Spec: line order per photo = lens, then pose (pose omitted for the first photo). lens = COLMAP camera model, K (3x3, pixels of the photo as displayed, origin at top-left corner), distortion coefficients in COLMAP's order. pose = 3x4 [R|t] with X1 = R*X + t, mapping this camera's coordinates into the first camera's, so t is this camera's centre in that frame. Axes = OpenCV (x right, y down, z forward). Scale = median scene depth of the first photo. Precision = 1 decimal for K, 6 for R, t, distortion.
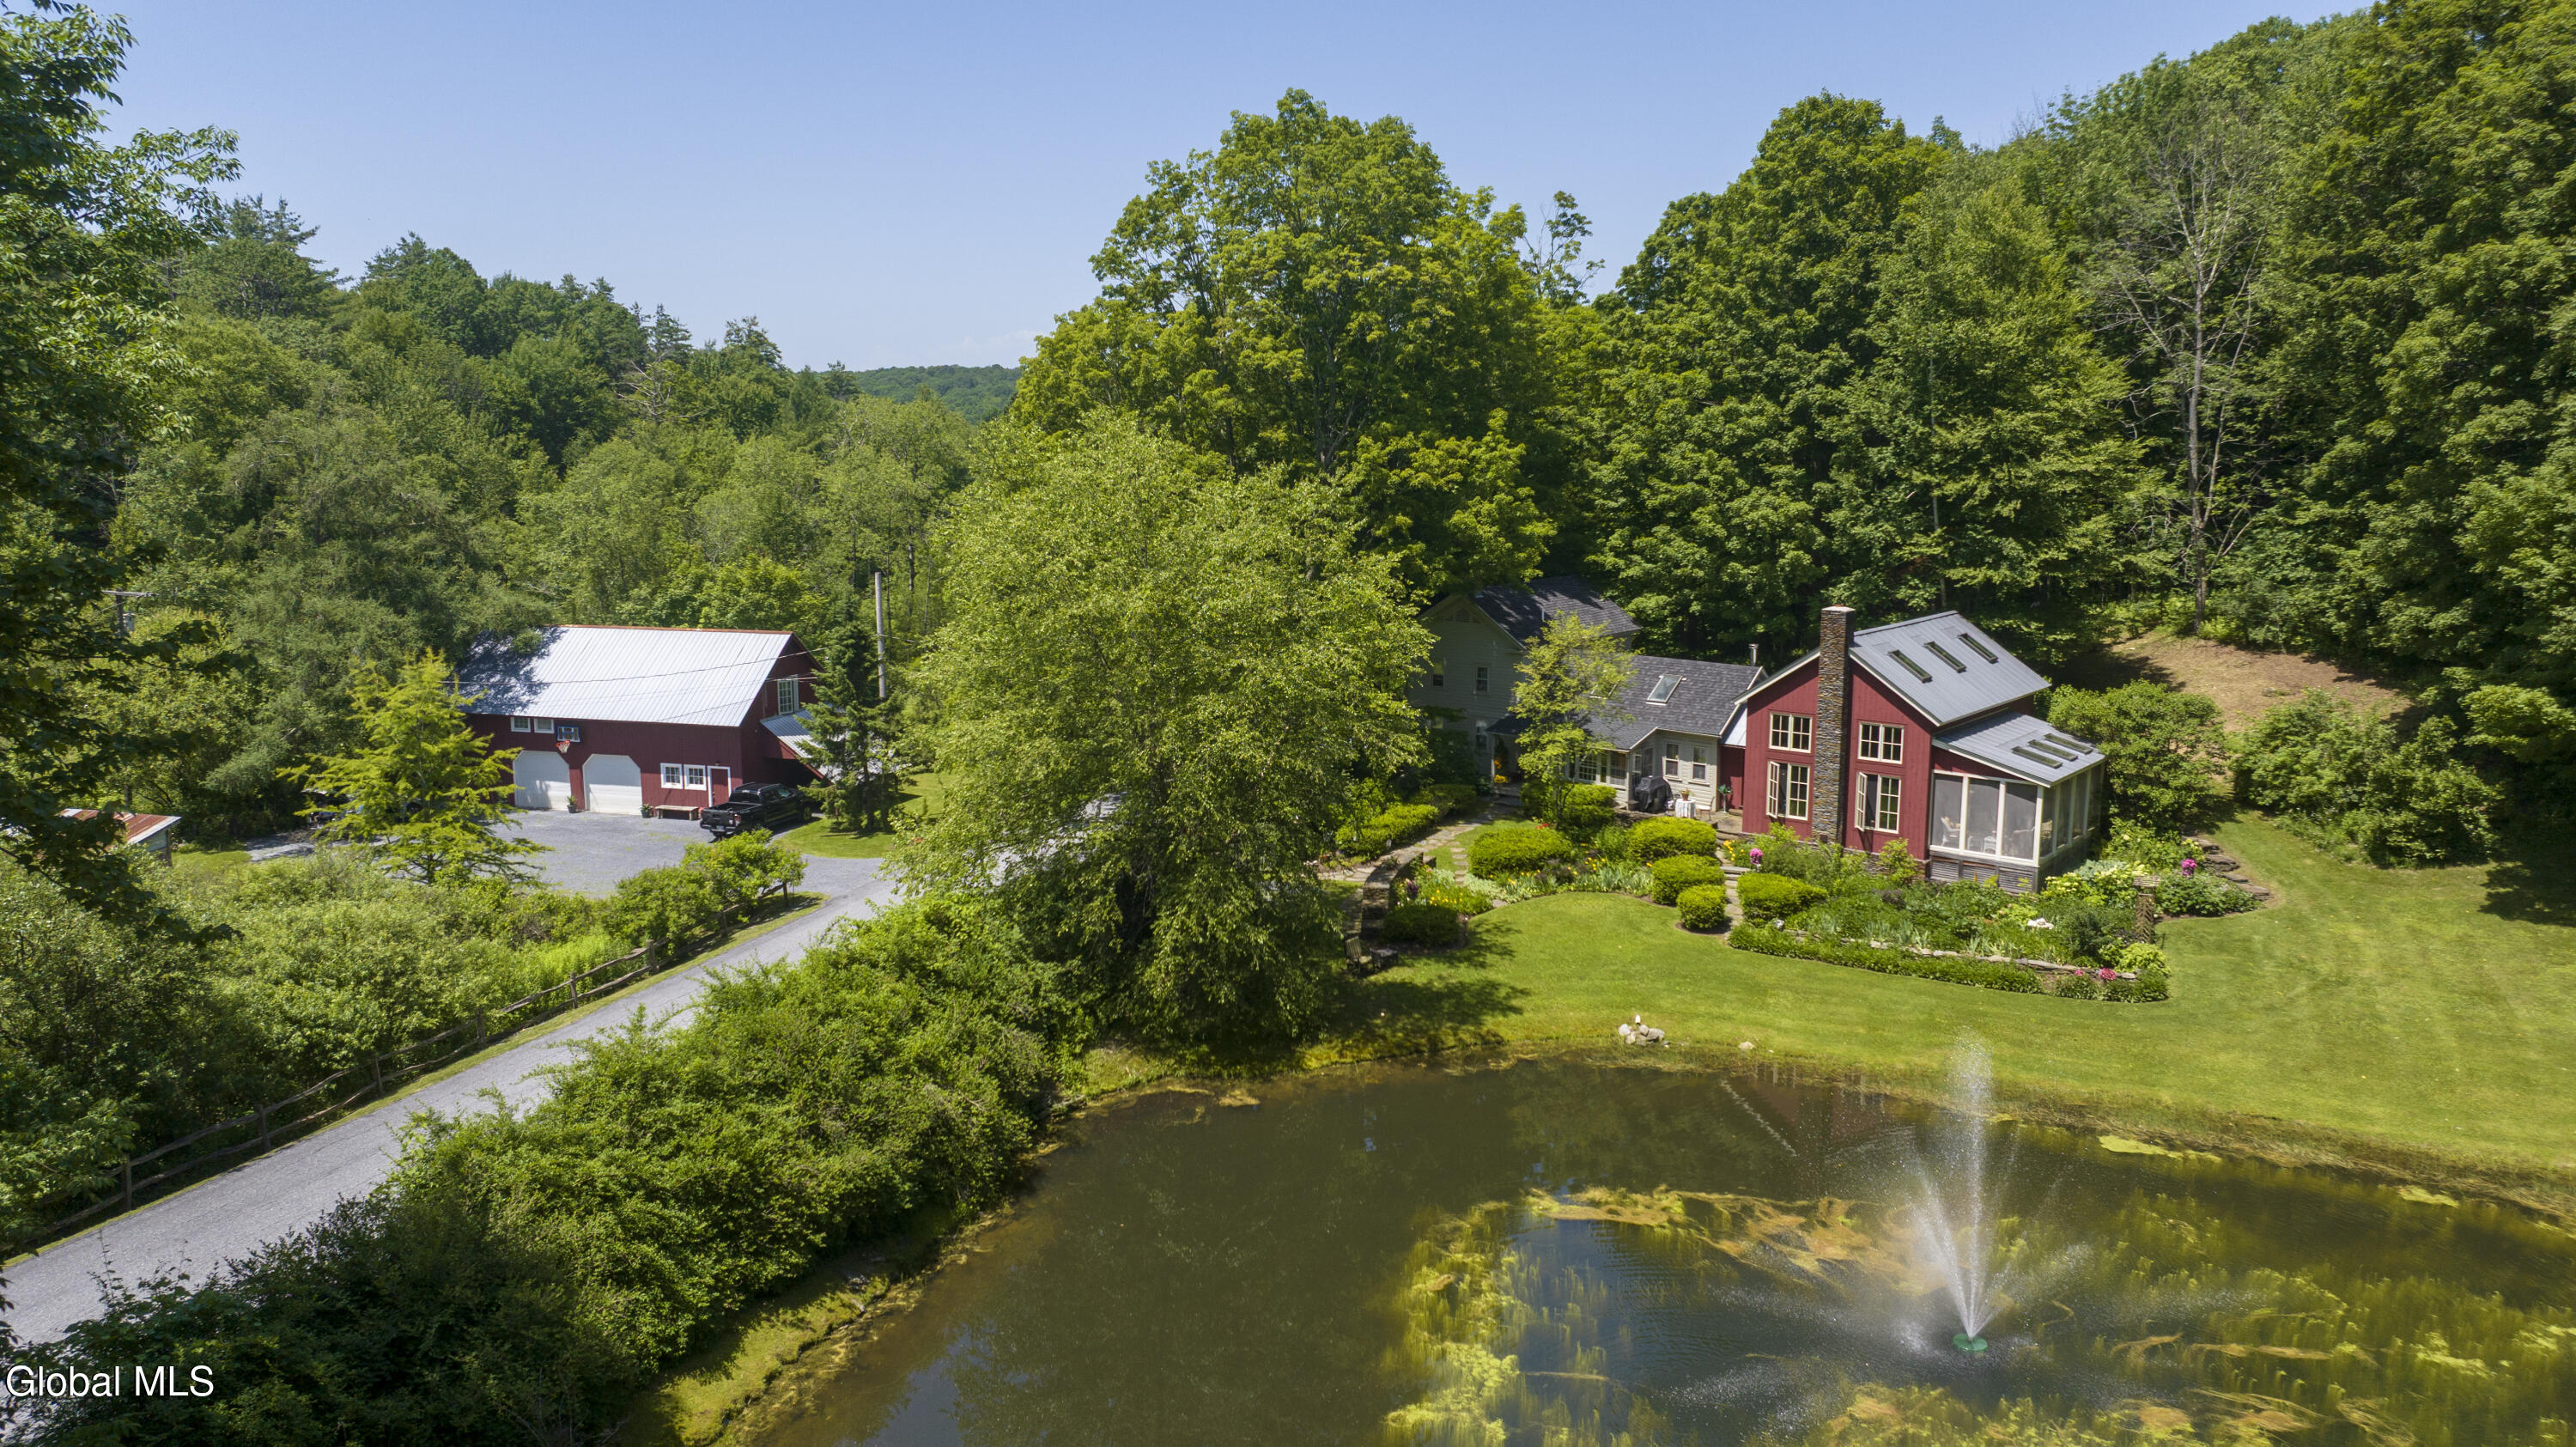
lens RADIAL K [[1803.9, 0, 1286.4], [0, 1803.9, 724.2], [0, 0, 1]] dist [-0.016873, 0.000638]
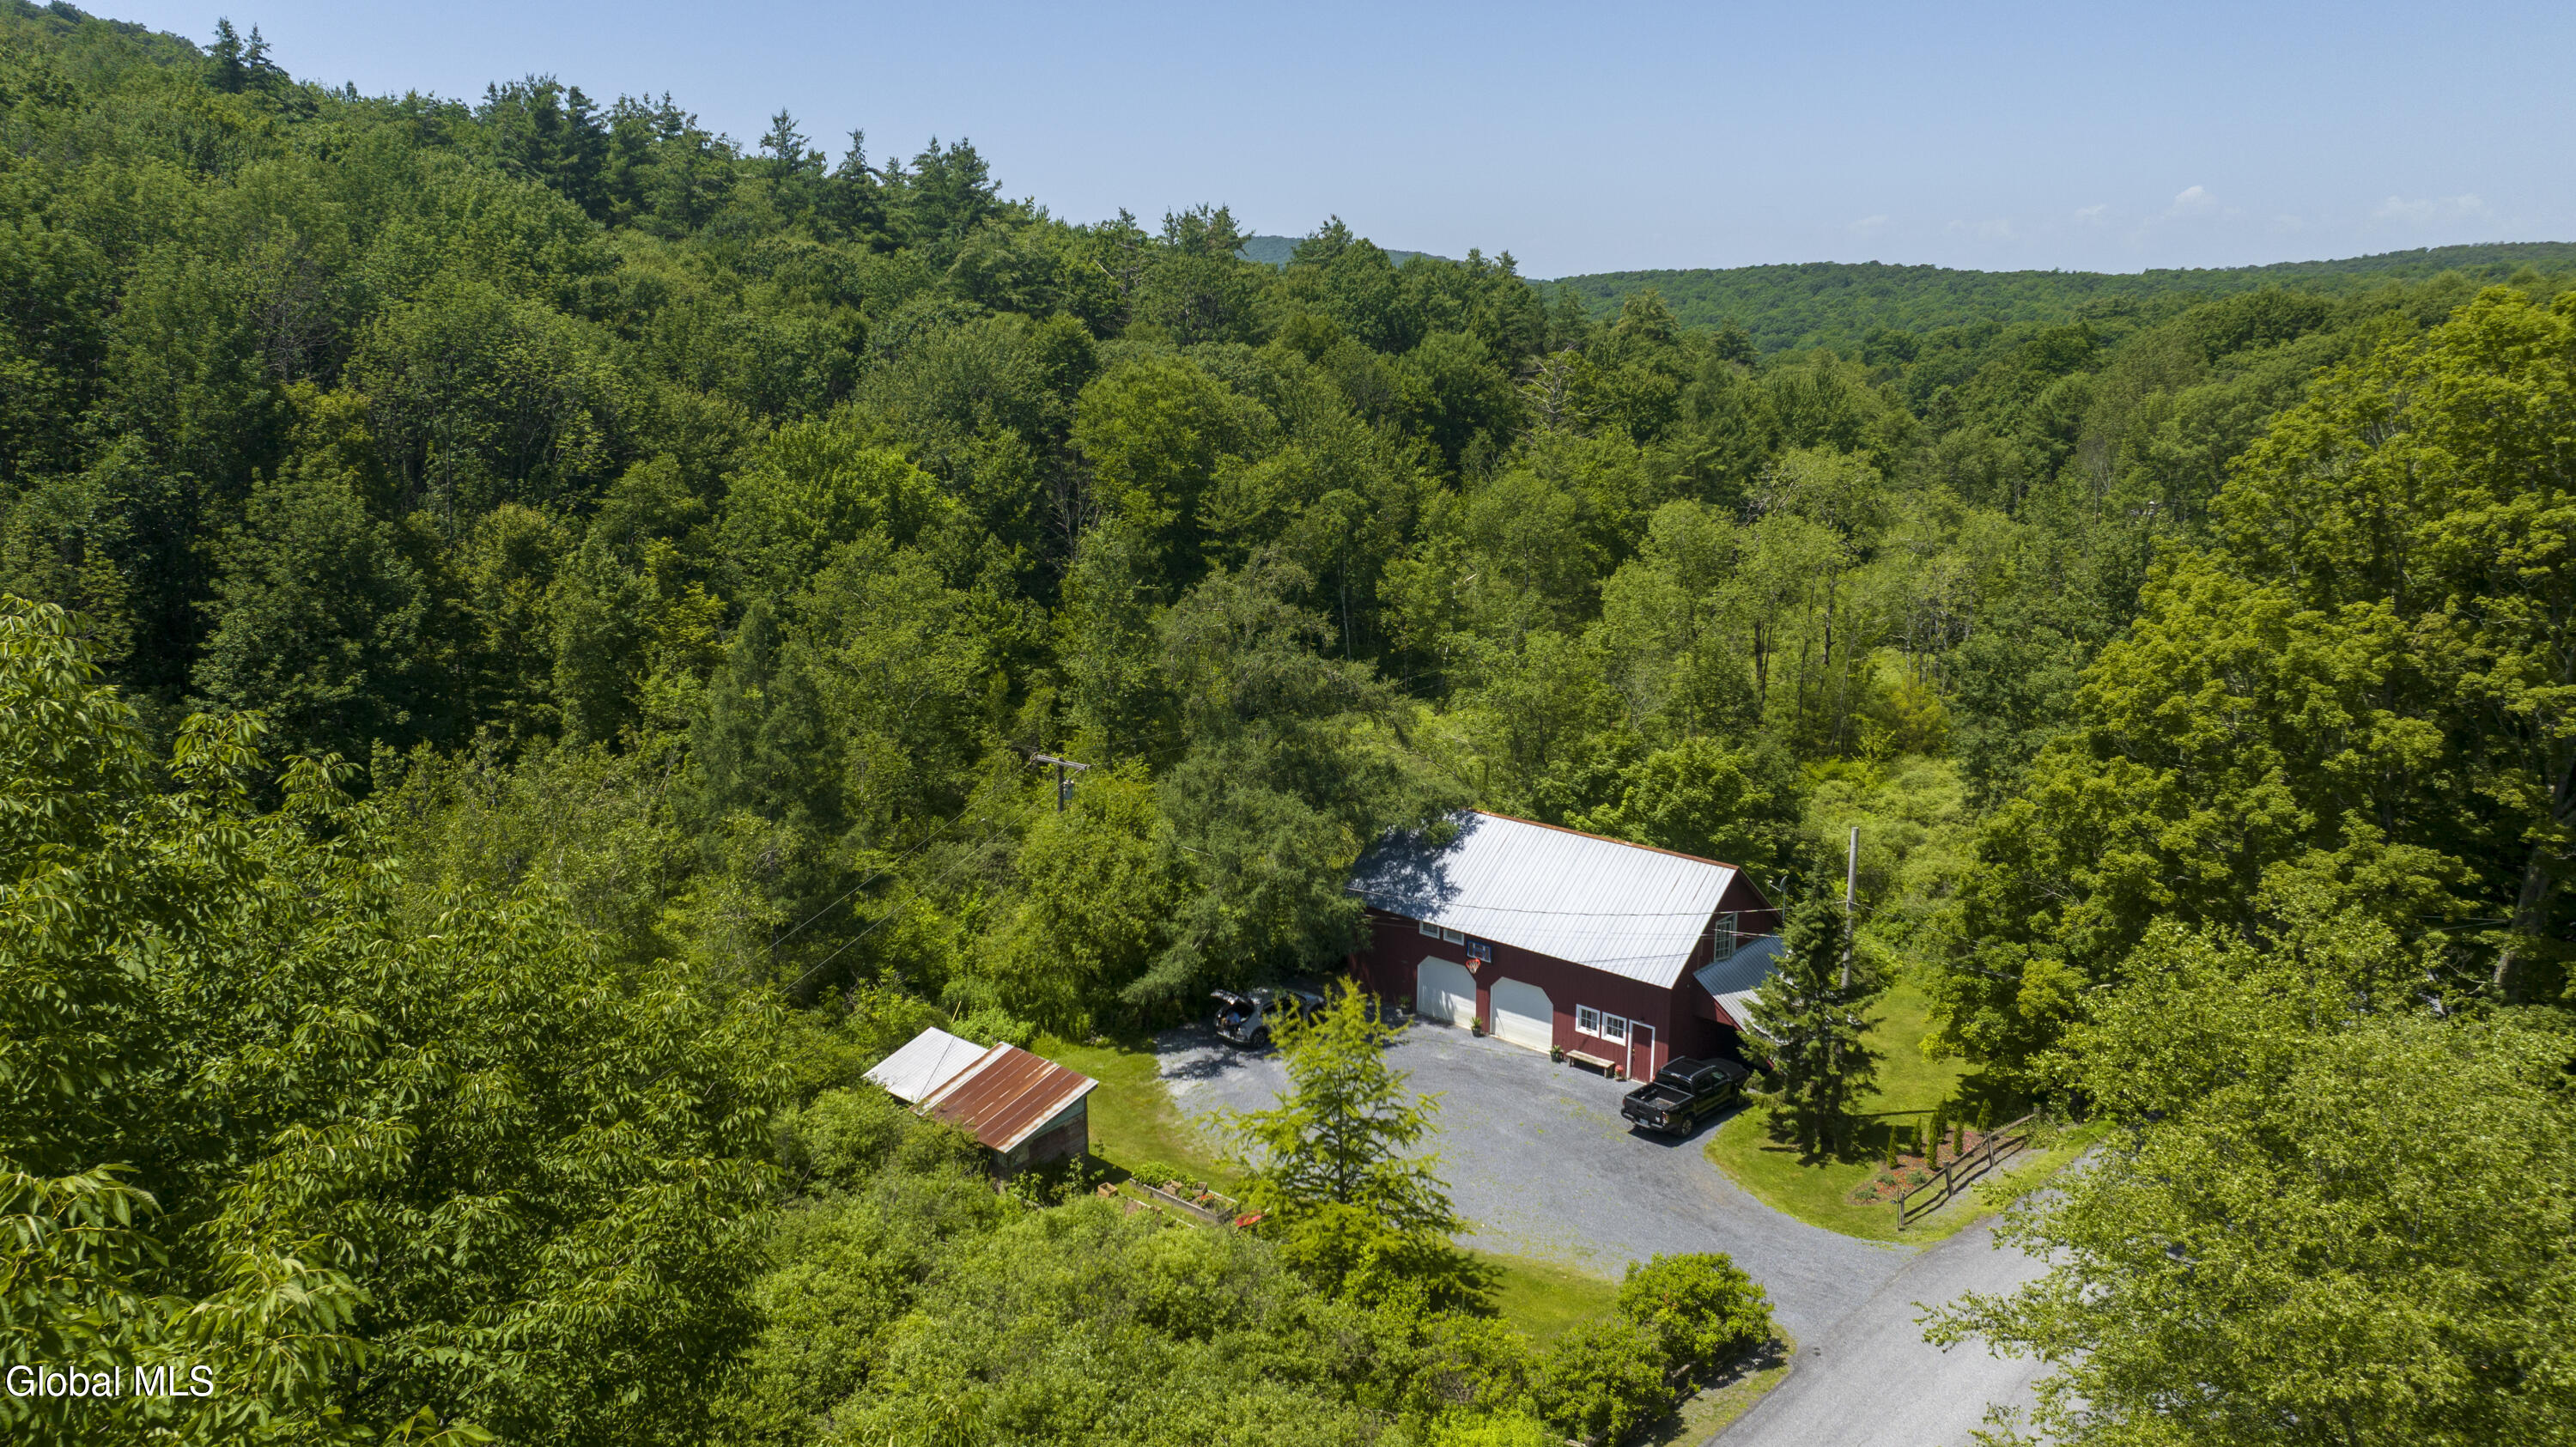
lens RADIAL K [[1803.9, 0, 1300.3], [0, 1803.9, 721.0], [0, 0, 1]] dist [-0.016873, 0.000638]
pose [[0.899275, 0.097080, -0.426473, -0.106488], [-0.071486, 0.994568, 0.075662, -0.168484], [0.431502, -0.037554, 0.901330, 0.155942]]
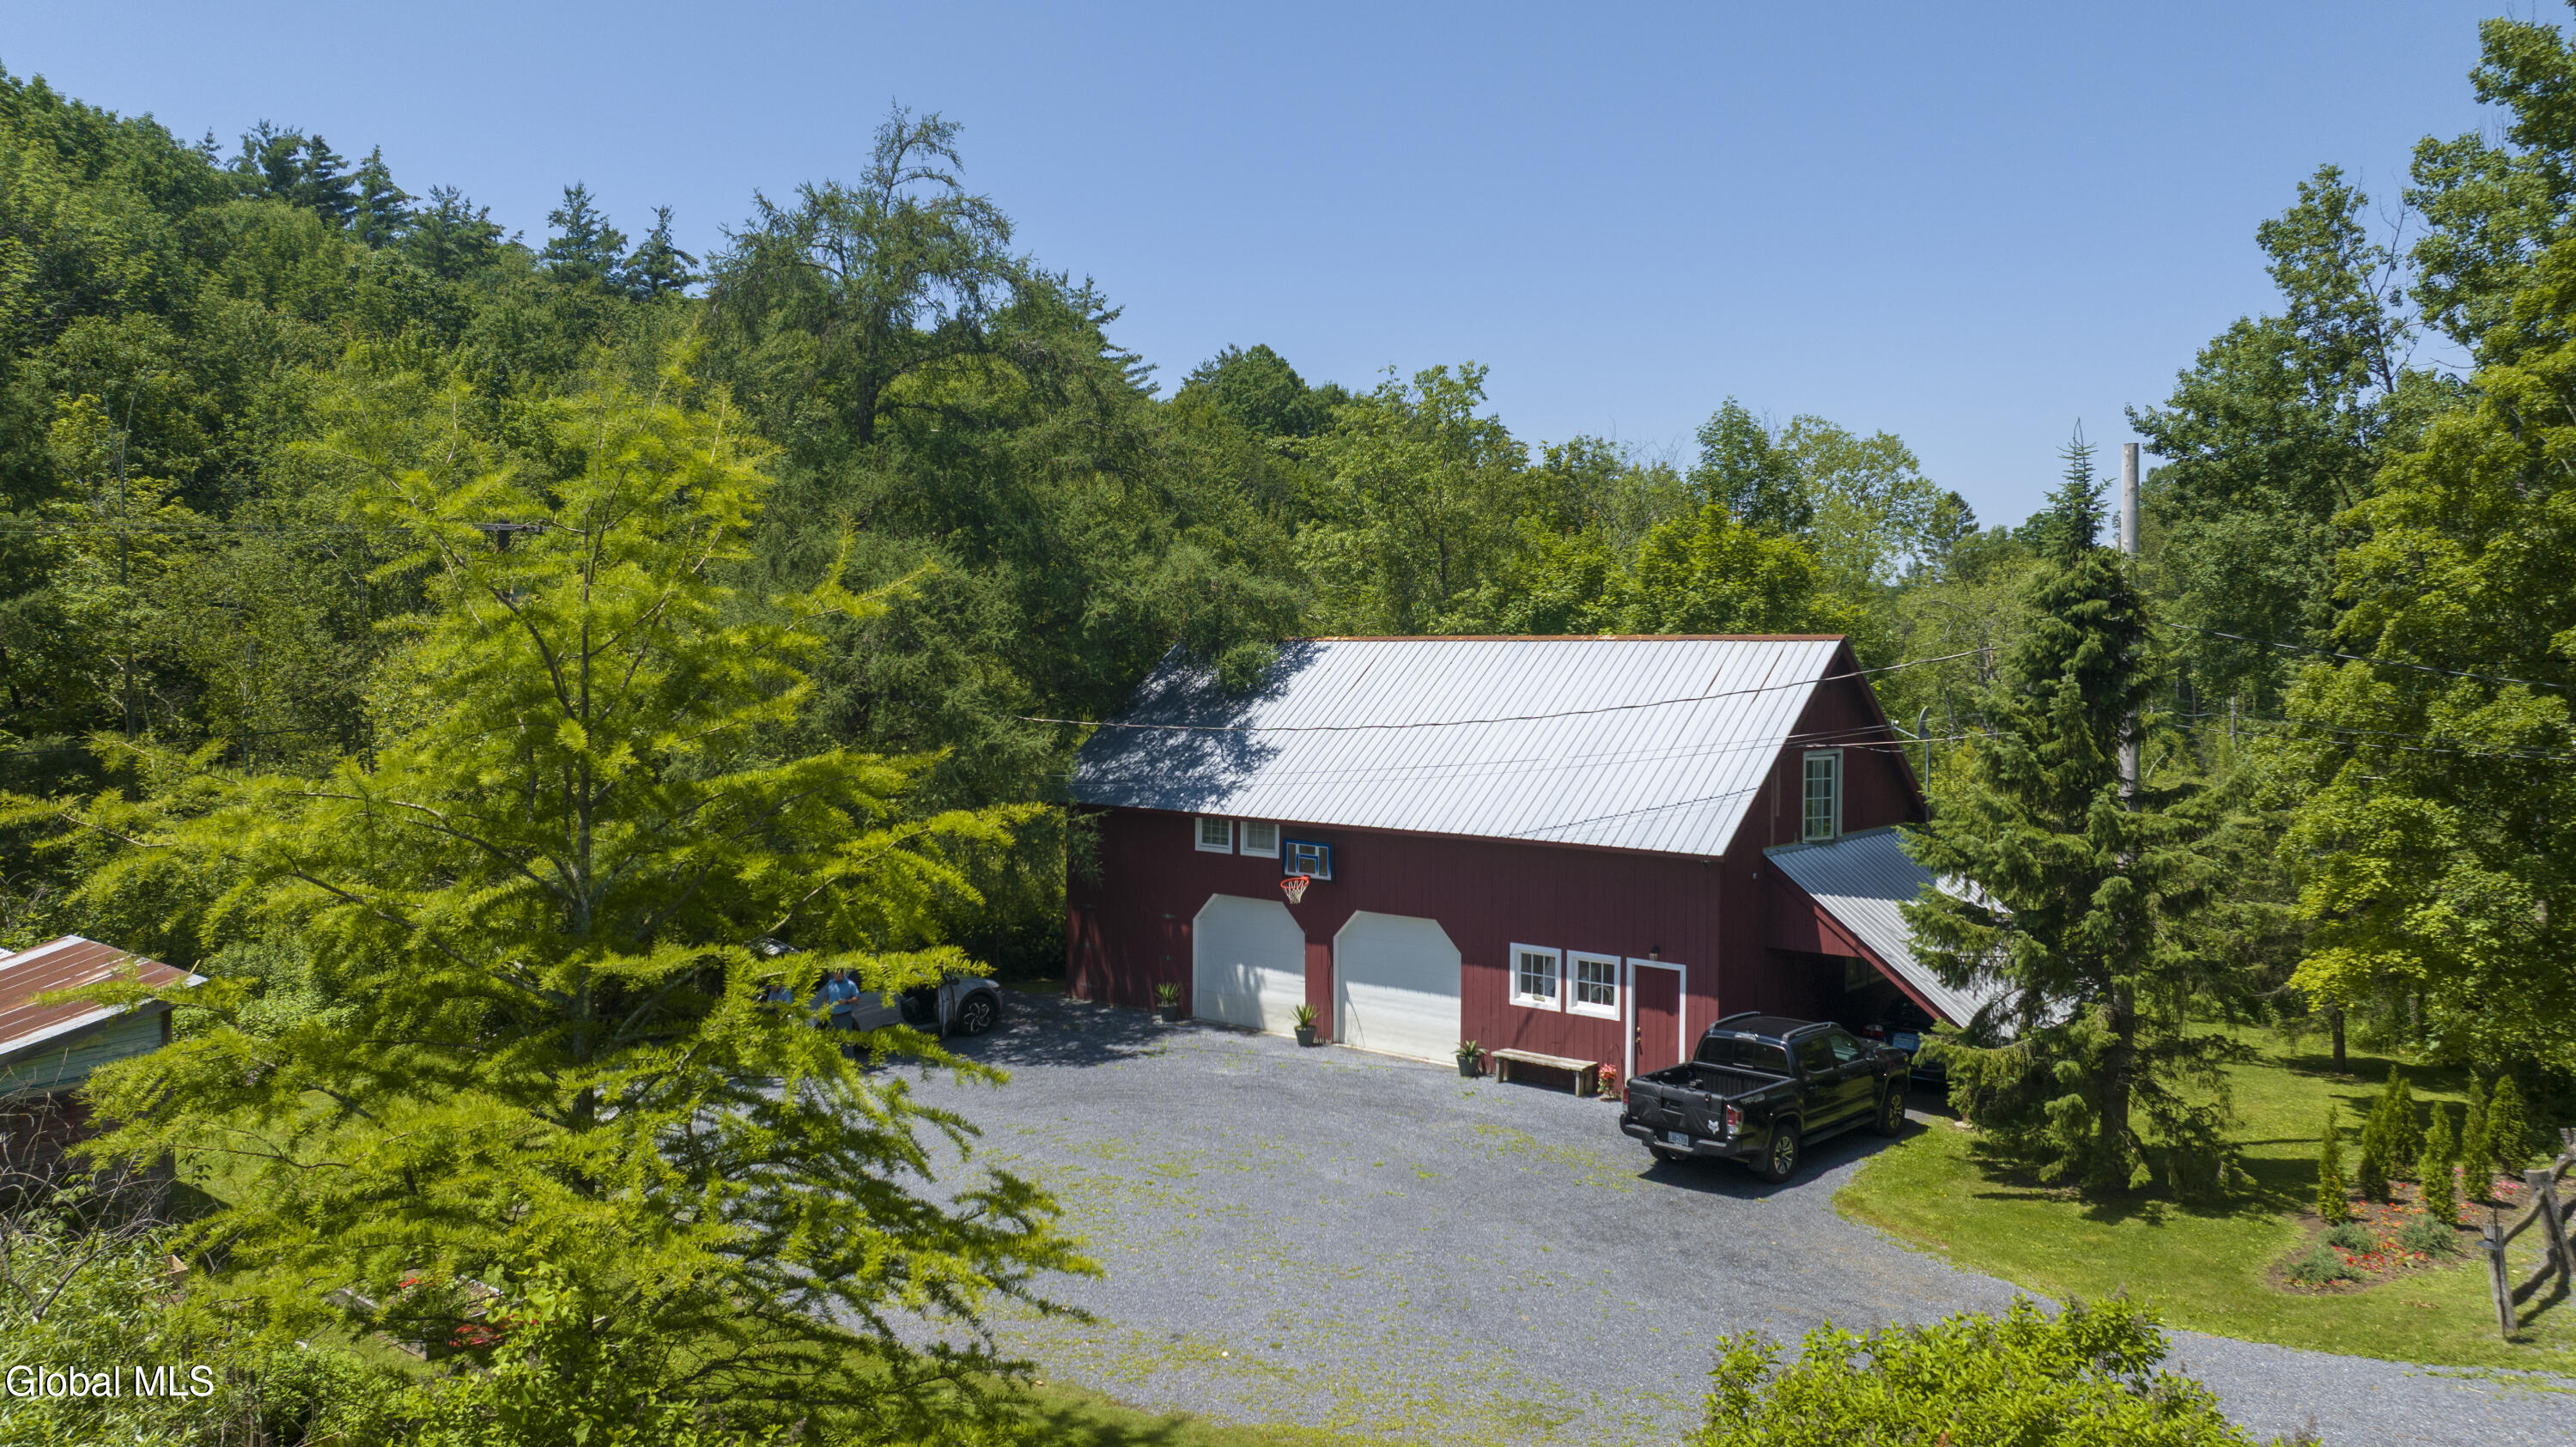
lens RADIAL K [[1803.9, 0, 1311.0], [0, 1803.9, 721.3], [0, 0, 1]] dist [-0.016873, 0.000638]
pose [[0.913530, 0.019504, -0.406303, -0.220863], [-0.070607, 0.991290, -0.111166, 0.020019], [0.400596, 0.130242, 0.906951, 0.596687]]
